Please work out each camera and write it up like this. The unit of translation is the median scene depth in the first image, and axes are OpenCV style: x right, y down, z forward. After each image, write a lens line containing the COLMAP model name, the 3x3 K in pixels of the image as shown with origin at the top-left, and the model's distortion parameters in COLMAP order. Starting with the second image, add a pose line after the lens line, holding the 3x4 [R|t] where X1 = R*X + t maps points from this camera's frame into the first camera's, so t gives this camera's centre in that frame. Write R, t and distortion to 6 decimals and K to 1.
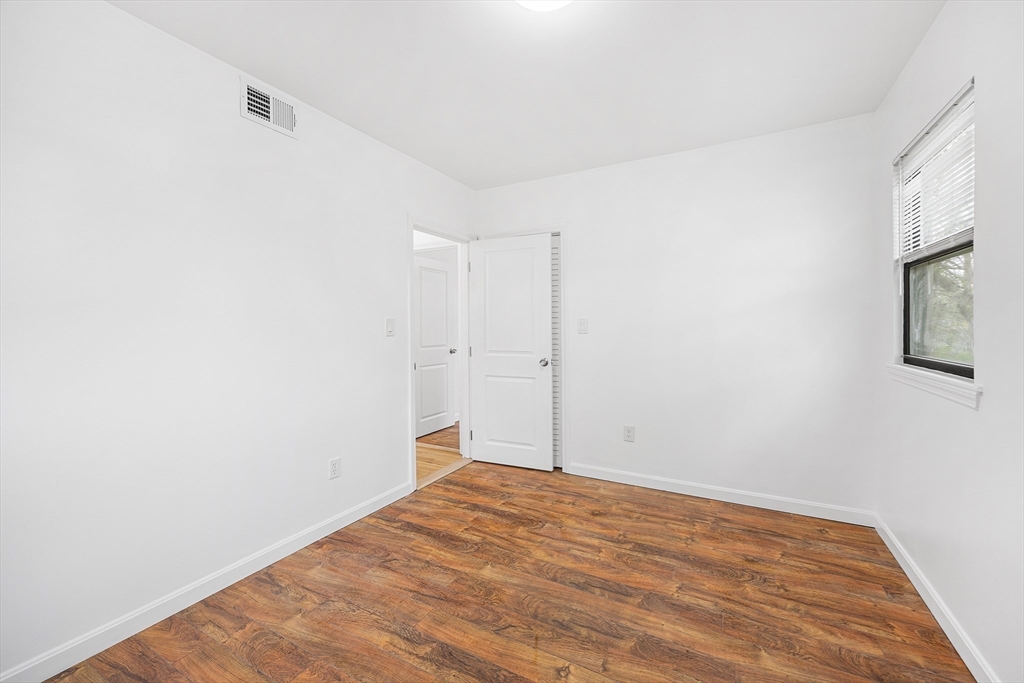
lens RADIAL K [[411.2, 0, 511.9], [0, 411.2, 340.0], [0, 0, 1]] dist [0.005266, -0.001180]
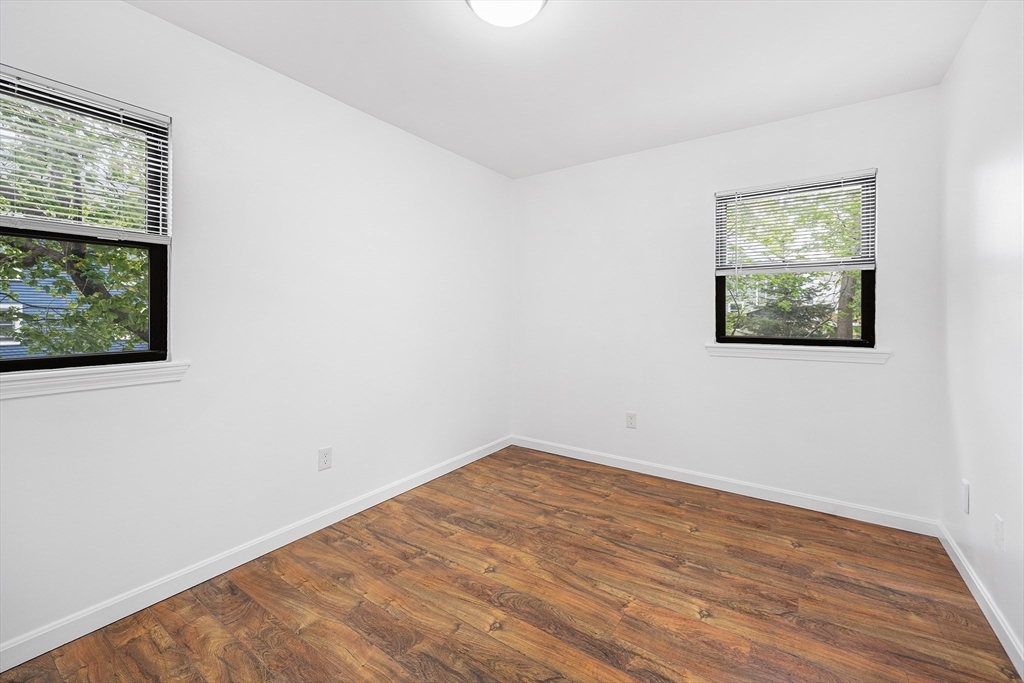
lens RADIAL K [[411.2, 0, 515.8], [0, 411.2, 340.7], [0, 0, 1]] dist [0.005266, -0.001180]
pose [[-0.995490, 0.002391, 0.094841, -0.031301], [0.011314, 0.995540, 0.093658, -0.056061], [-0.094194, 0.094309, -0.991077, 1.854096]]
